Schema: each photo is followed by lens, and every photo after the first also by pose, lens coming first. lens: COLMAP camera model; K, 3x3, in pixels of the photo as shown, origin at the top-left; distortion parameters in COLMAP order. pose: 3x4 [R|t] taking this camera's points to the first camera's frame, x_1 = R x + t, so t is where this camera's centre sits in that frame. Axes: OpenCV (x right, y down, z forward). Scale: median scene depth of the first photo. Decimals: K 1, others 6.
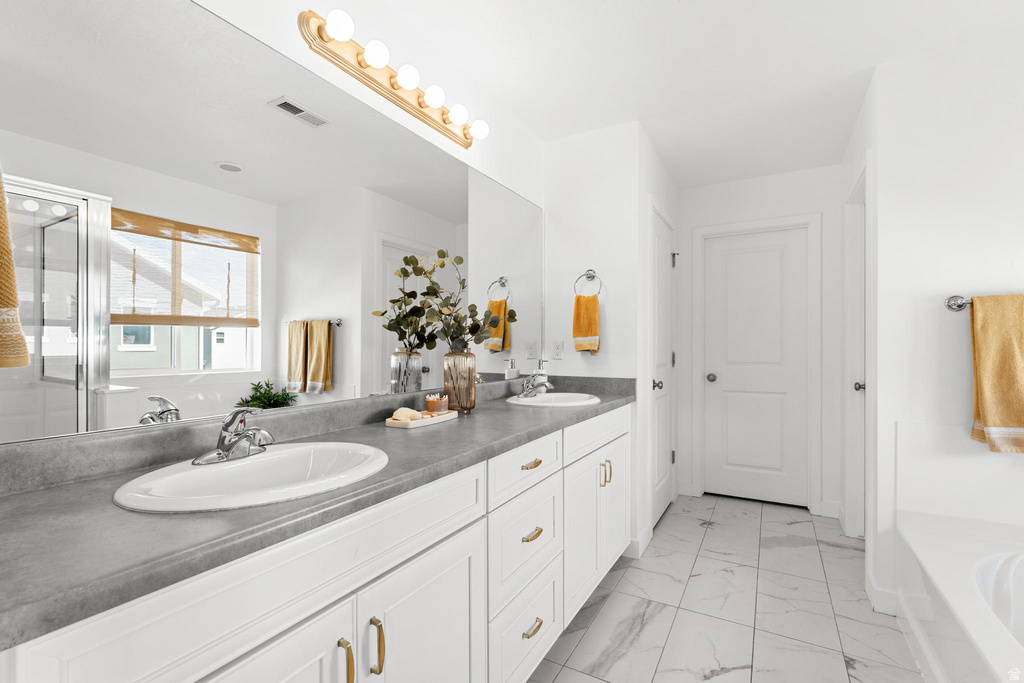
lens RADIAL K [[470.0, 0, 508.2], [0, 470.0, 341.6], [0, 0, 1]] dist [-0.002539, -0.000932]
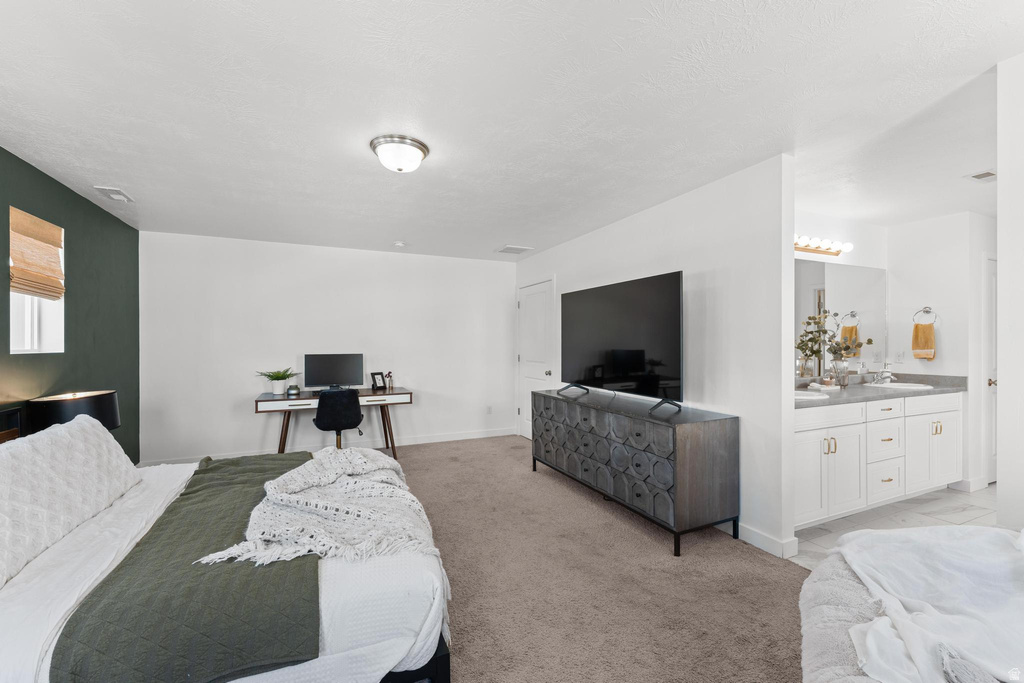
lens RADIAL K [[411.0, 0, 520.7], [0, 411.0, 343.2], [0, 0, 1]] dist [-0.001097, 0.000558]
pose [[0.808325, -0.002093, -0.588733, -0.131795], [0.006748, 0.999961, 0.005710, -0.053926], [0.588698, -0.008588, 0.808307, -1.038304]]
